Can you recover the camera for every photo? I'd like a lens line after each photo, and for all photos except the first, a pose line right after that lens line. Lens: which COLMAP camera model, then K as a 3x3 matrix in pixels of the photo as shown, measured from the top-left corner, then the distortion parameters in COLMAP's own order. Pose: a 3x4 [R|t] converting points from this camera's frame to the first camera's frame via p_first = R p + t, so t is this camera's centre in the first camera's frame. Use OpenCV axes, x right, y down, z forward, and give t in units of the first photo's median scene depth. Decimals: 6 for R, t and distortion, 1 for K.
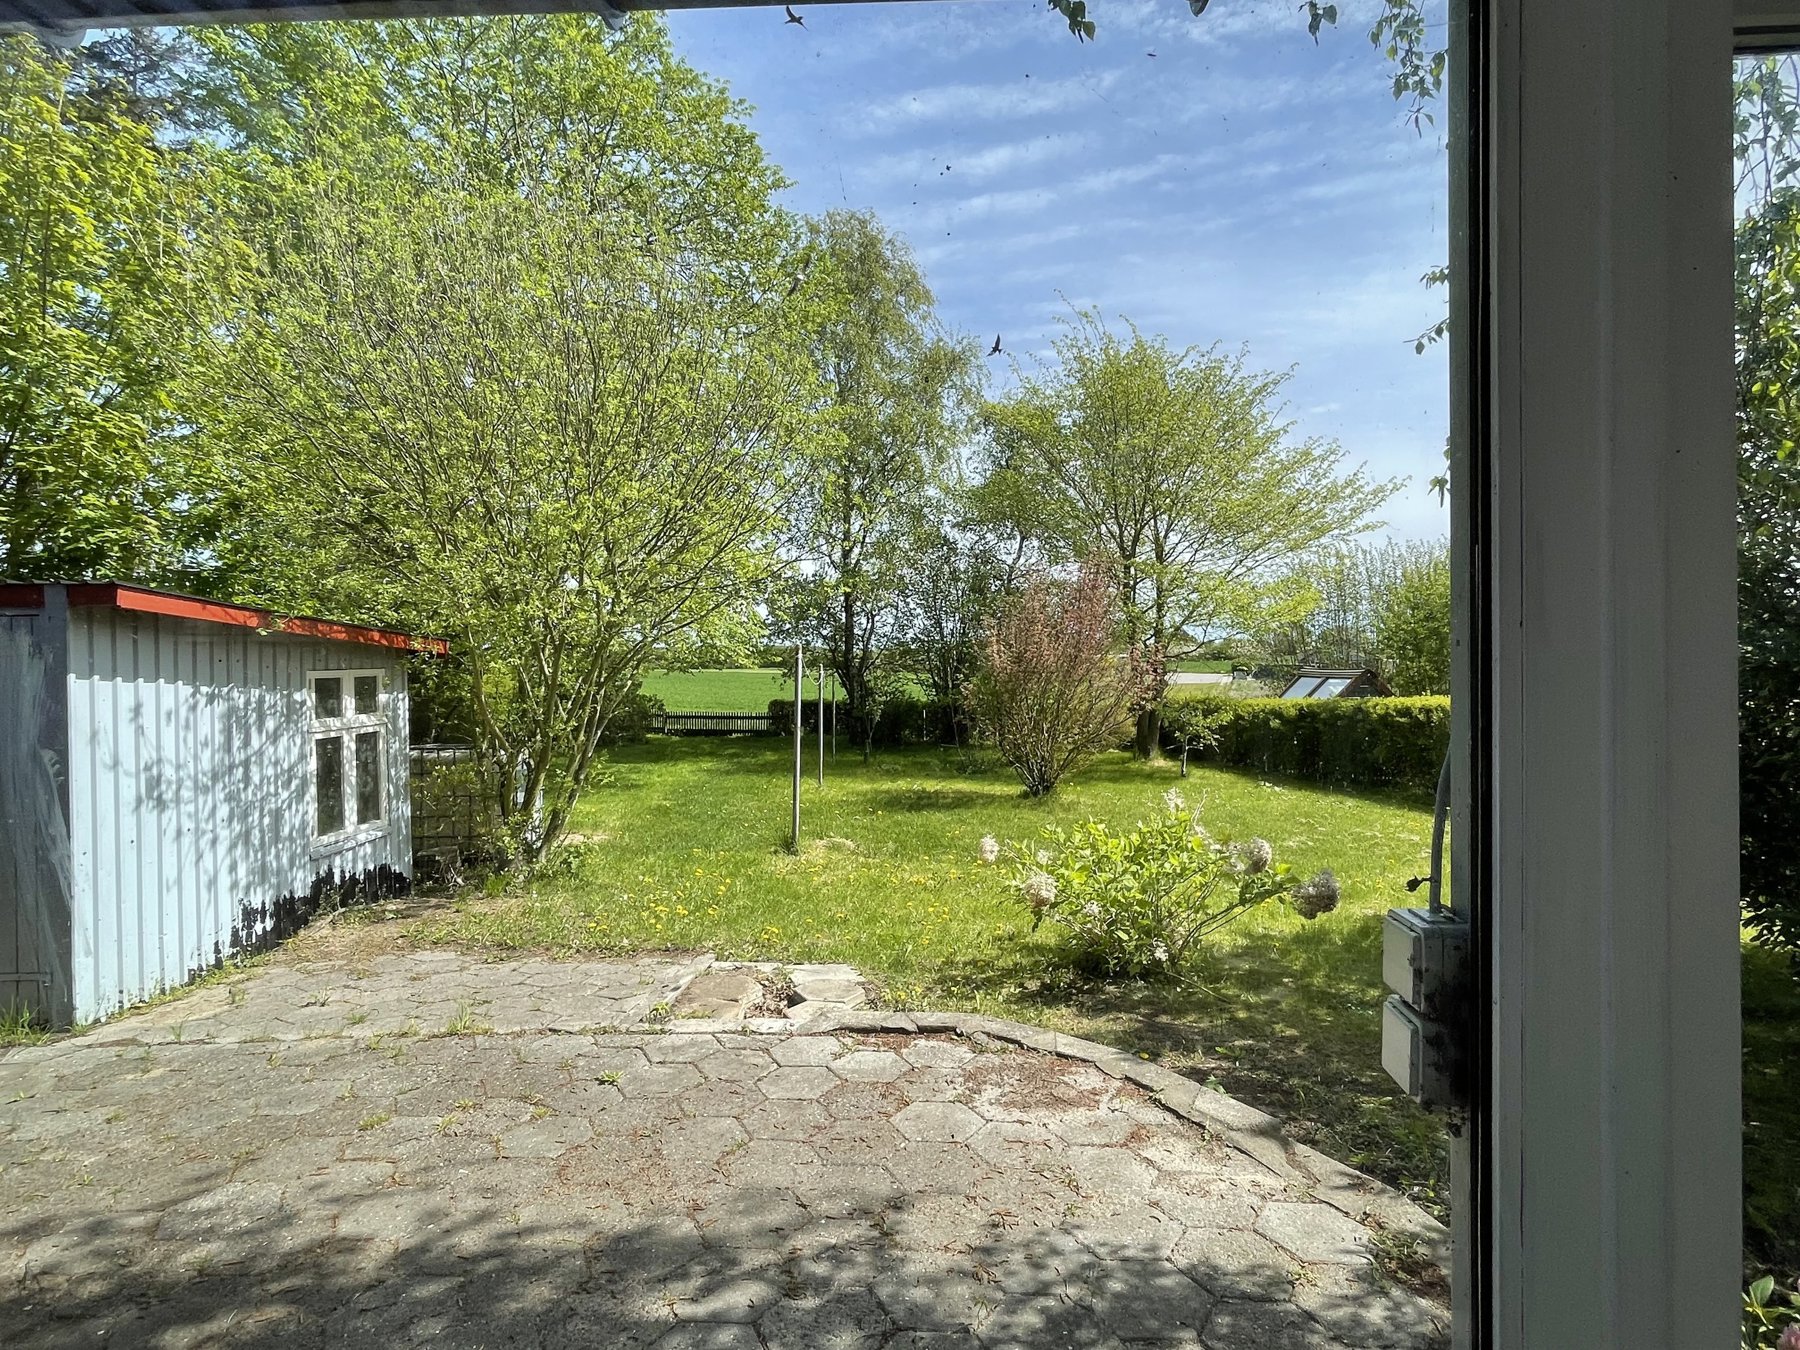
lens RADIAL K [[957.4, 0, 893.9], [0, 957.4, 656.8], [0, 0, 1]] dist [-0.004058, -0.002831]
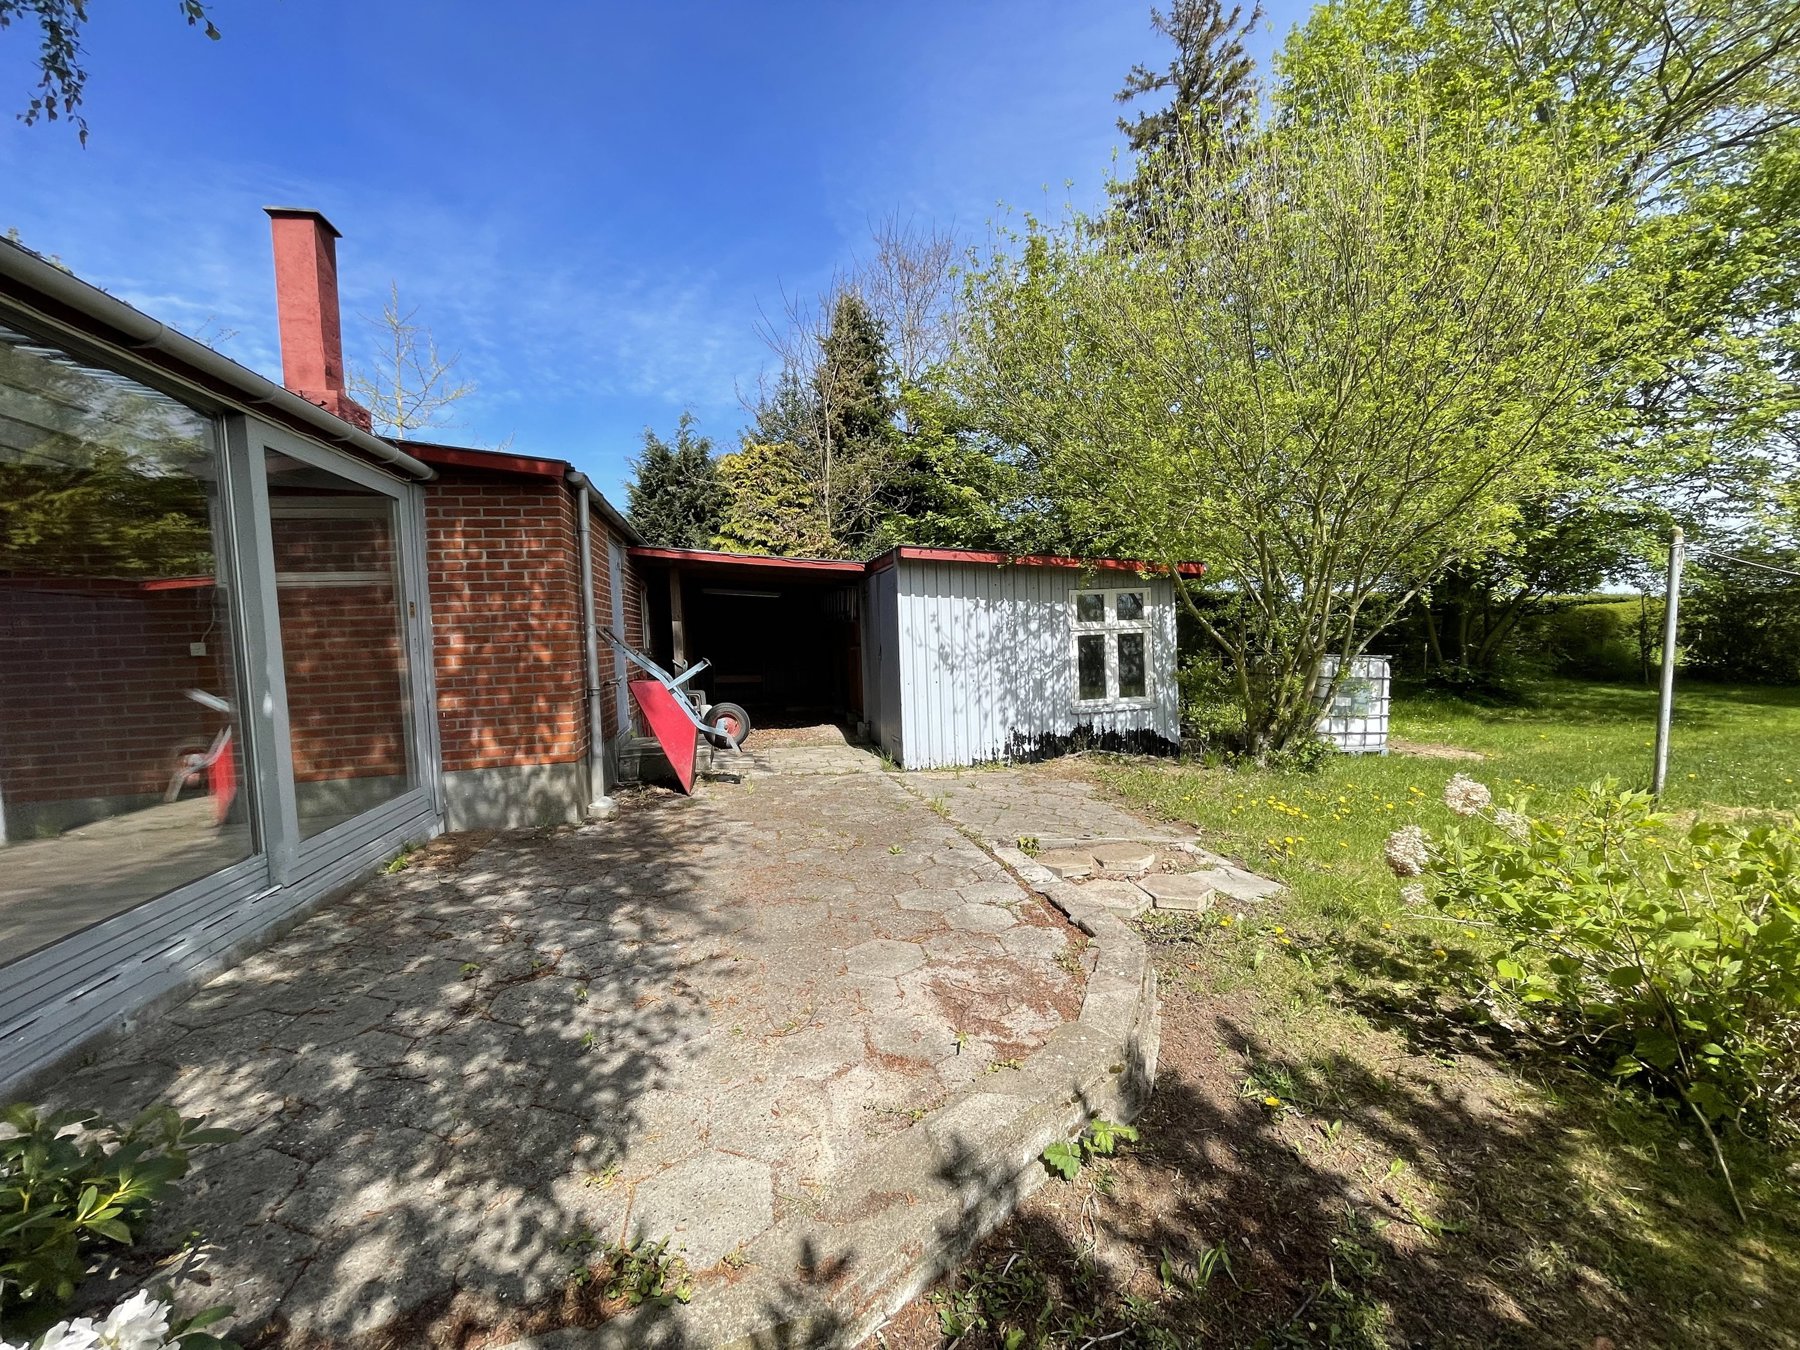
lens RADIAL K [[726.4, 0, 893.4], [0, 726.4, 667.1], [0, 0, 1]] dist [-0.007244, 0.001199]
pose [[0.249676, 0.048448, -0.967117, 0.419942], [0.034076, 0.997689, 0.058777, 0.056242], [0.967730, -0.047631, 0.247448, 0.416710]]
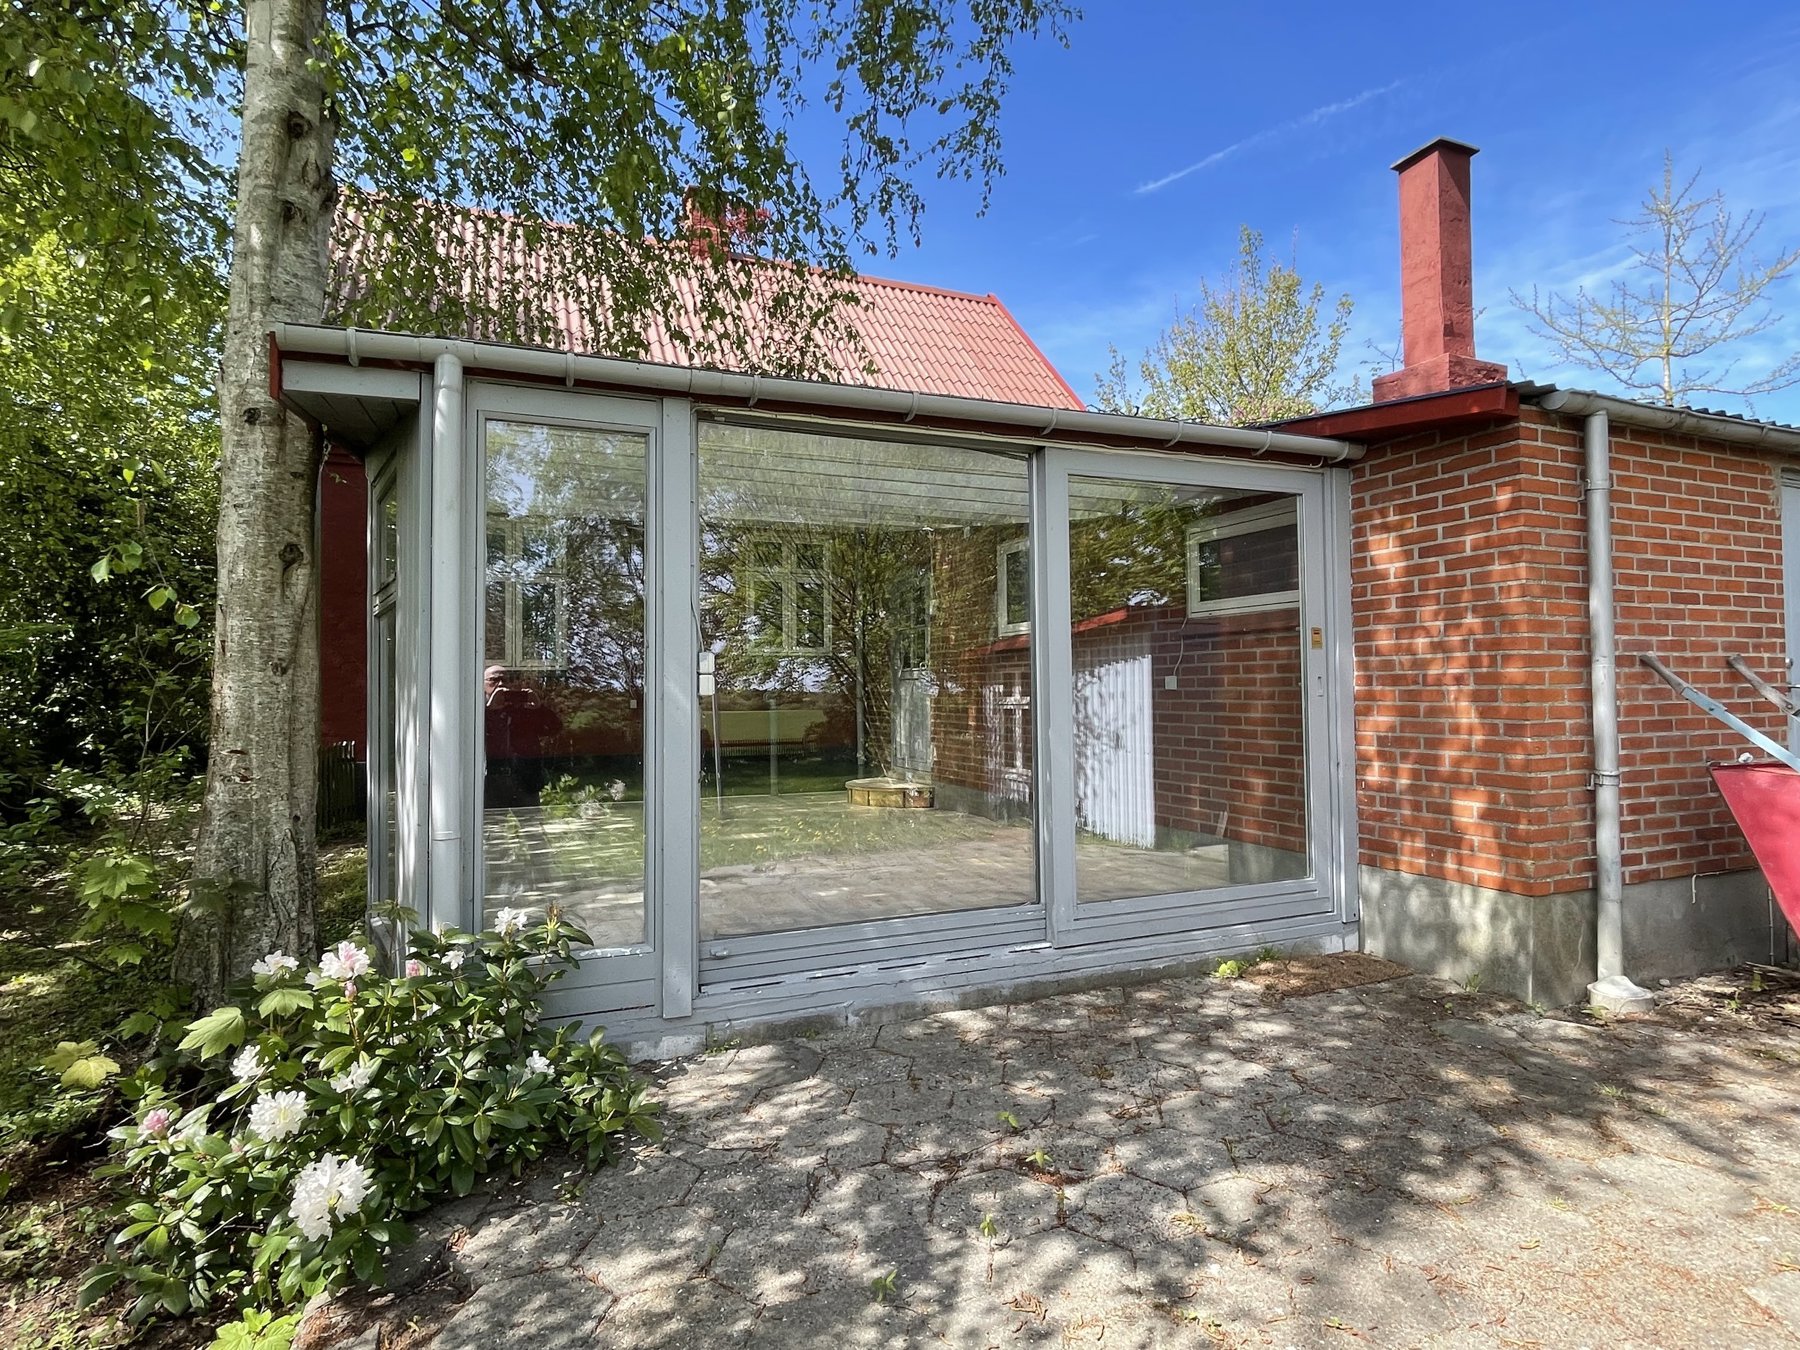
lens RADIAL K [[957.4, 0, 889.3], [0, 957.4, 666.6], [0, 0, 1]] dist [-0.004058, -0.002831]
pose [[-0.899521, 0.005261, -0.436845, 0.205331], [0.015989, 0.999654, -0.020883, 0.055716], [0.436584, -0.025770, -0.899294, 0.620098]]
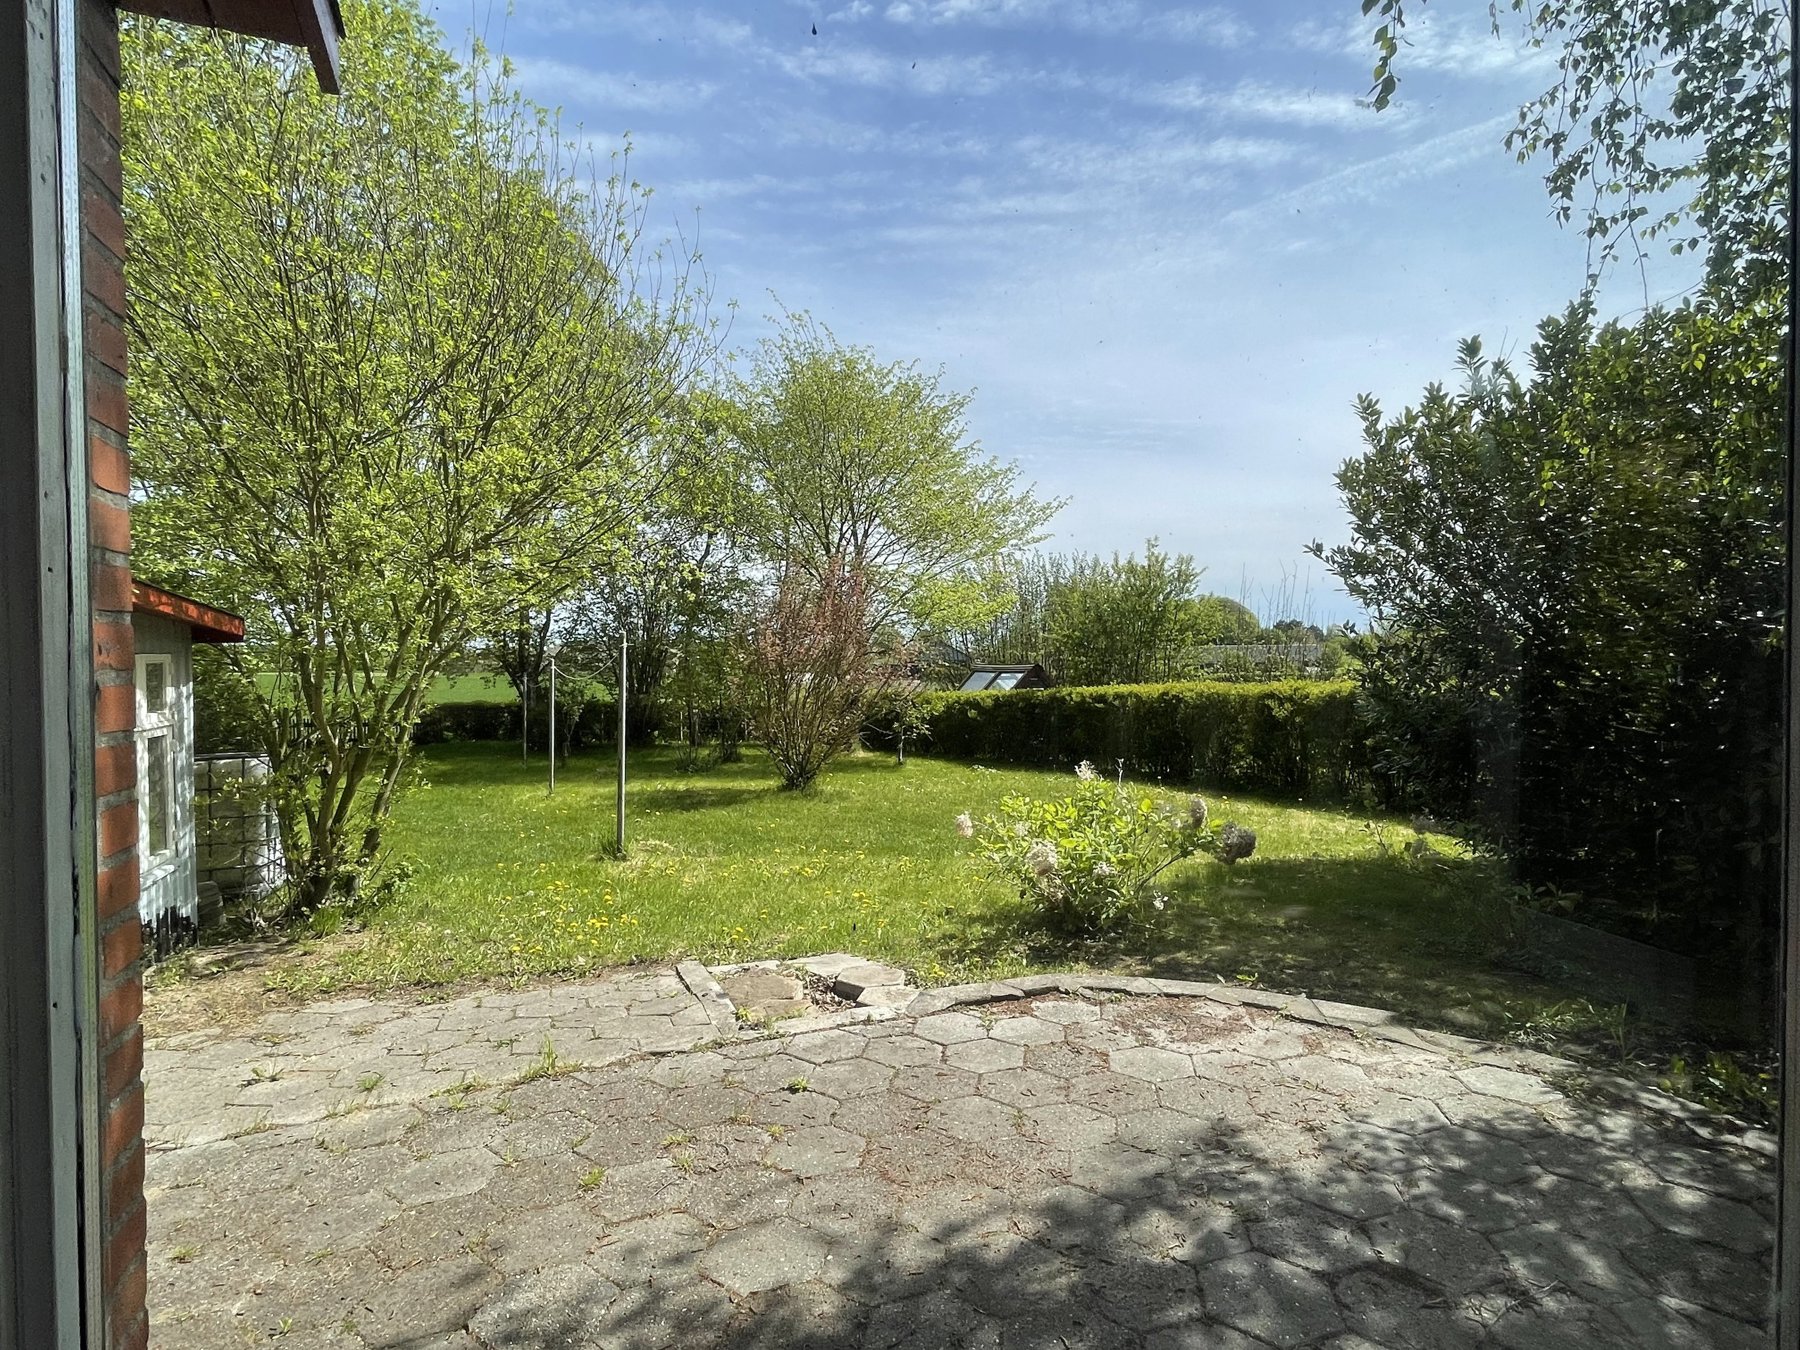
lens RADIAL K [[957.4, 0, 884.5], [0, 957.4, 647.0], [0, 0, 1]] dist [-0.004058, -0.002831]
pose [[0.921764, 0.003127, 0.387738, -0.328656], [0.001510, 0.999931, -0.011653, 0.015950], [-0.387747, 0.011327, 0.921696, 0.062482]]
